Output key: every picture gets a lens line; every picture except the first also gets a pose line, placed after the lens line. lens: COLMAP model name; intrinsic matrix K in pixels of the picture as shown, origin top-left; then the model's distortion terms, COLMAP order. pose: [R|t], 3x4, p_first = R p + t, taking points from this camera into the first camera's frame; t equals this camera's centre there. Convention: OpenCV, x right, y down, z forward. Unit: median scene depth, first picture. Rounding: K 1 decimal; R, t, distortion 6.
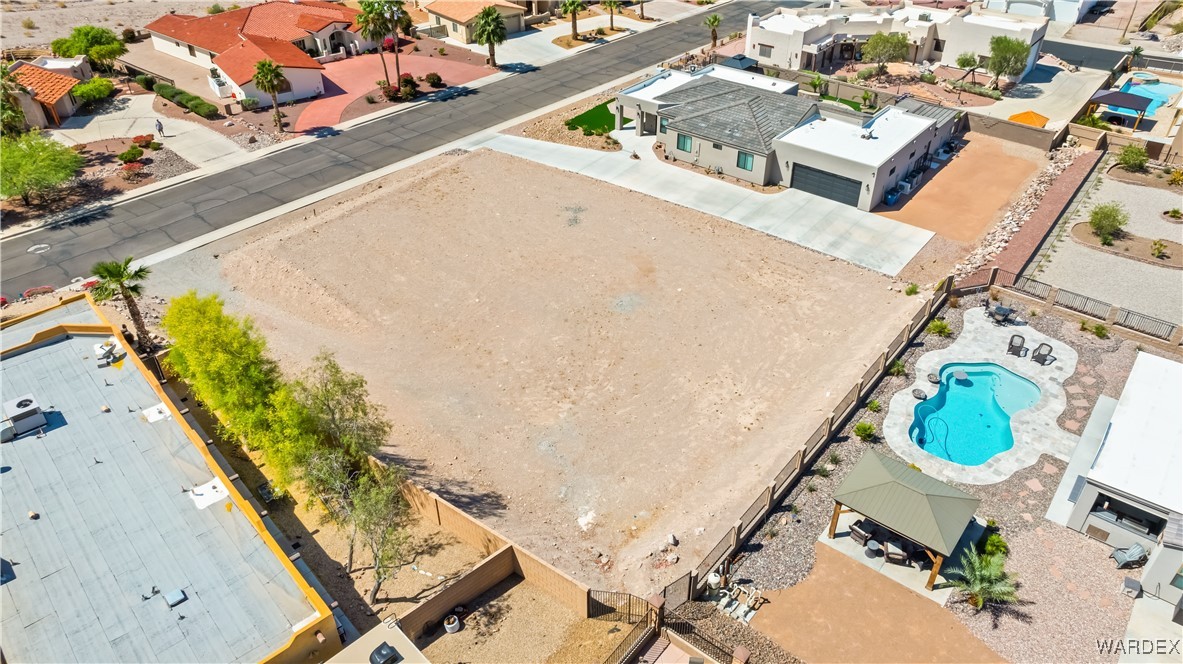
lens RADIAL K [[825.7, 0, 596.8], [0, 825.7, 334.1], [0, 0, 1]] dist [-0.032626, 0.021005]
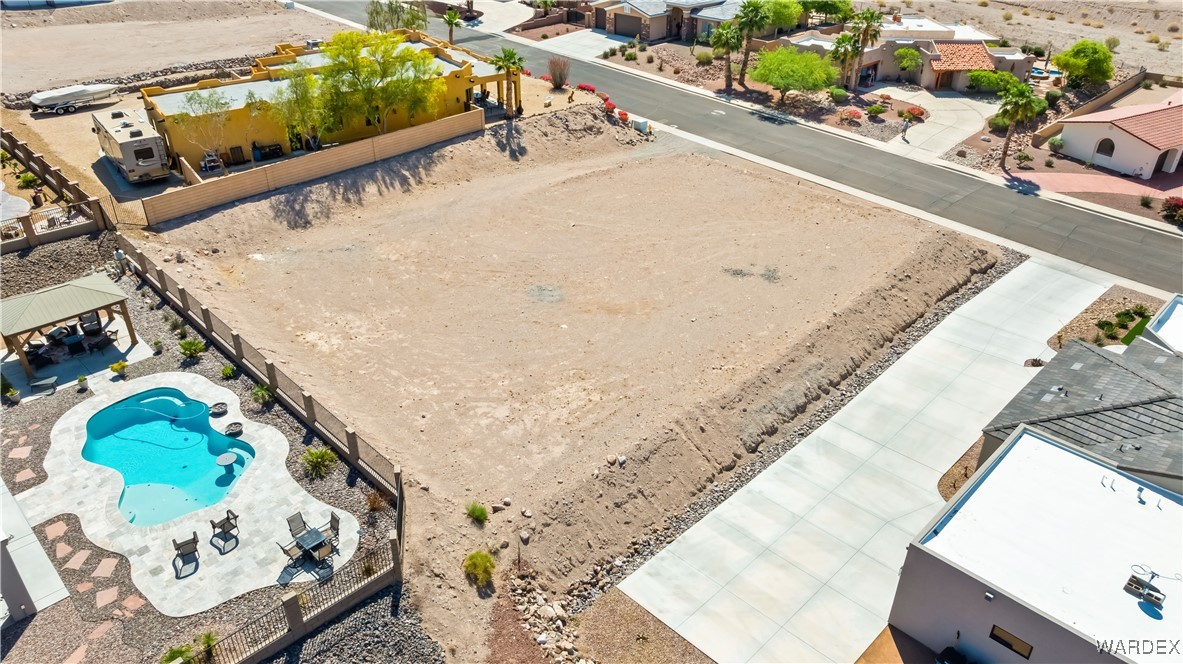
lens RADIAL K [[825.7, 0, 596.8], [0, 825.7, 334.1], [0, 0, 1]] dist [-0.032626, 0.021005]
pose [[-0.113674, 0.509105, -0.853165, 0.622091], [-0.584429, 0.660178, 0.471813, -0.353096], [0.803443, 0.552247, 0.222491, 0.677843]]
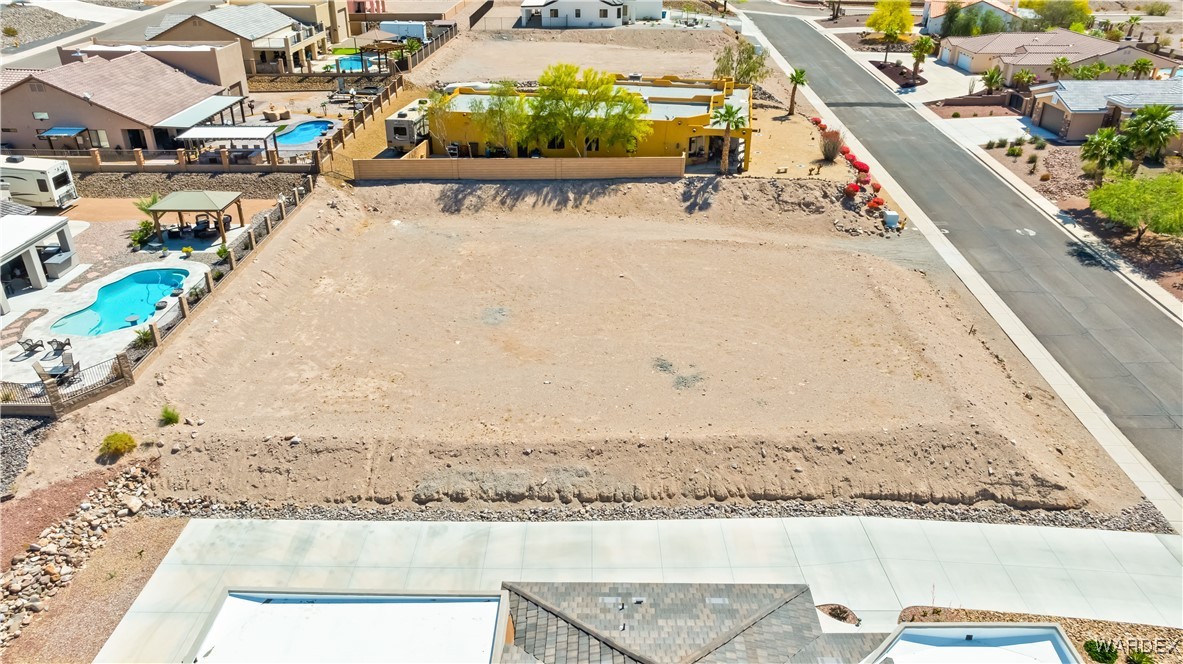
lens RADIAL K [[825.7, 0, 596.8], [0, 825.7, 334.1], [0, 0, 1]] dist [-0.032626, 0.021005]
pose [[-0.784669, 0.286170, -0.549910, 0.361126], [-0.364768, 0.504111, 0.782826, -0.619256], [0.501237, 0.814849, -0.291175, 1.045239]]
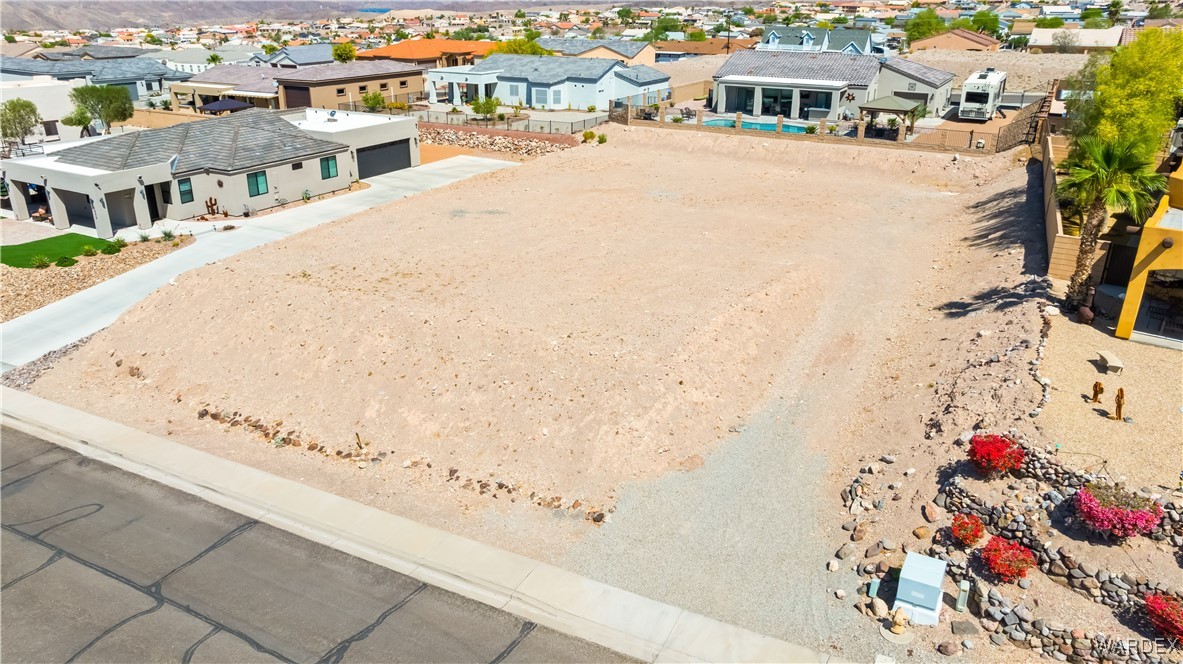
lens RADIAL K [[825.7, 0, 596.8], [0, 825.7, 334.1], [0, 0, 1]] dist [-0.032626, 0.021005]
pose [[-0.175183, -0.374396, 0.910570, -0.704873], [0.569537, 0.715876, 0.403917, -0.279133], [-0.803081, 0.589363, 0.087823, 0.834700]]
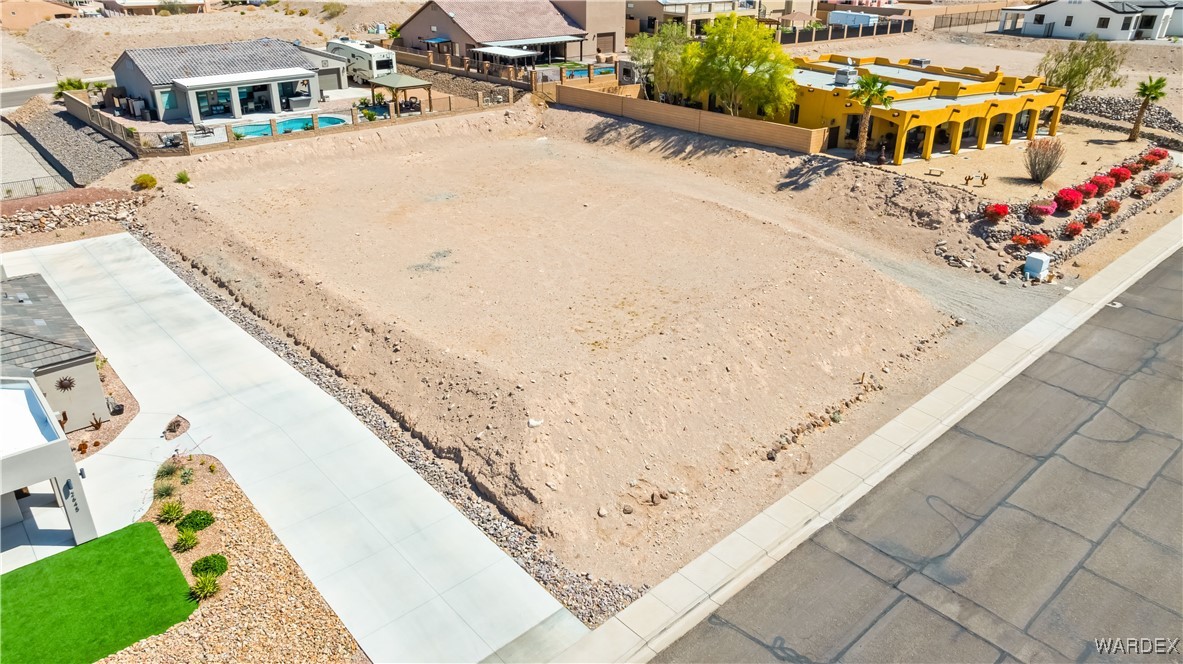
lens RADIAL K [[825.7, 0, 596.8], [0, 825.7, 334.1], [0, 0, 1]] dist [-0.032626, 0.021005]
pose [[-0.985657, -0.078056, 0.149623, -0.247226], [0.093863, 0.483247, 0.870438, -0.643176], [-0.140248, 0.871998, -0.468989, 1.243675]]
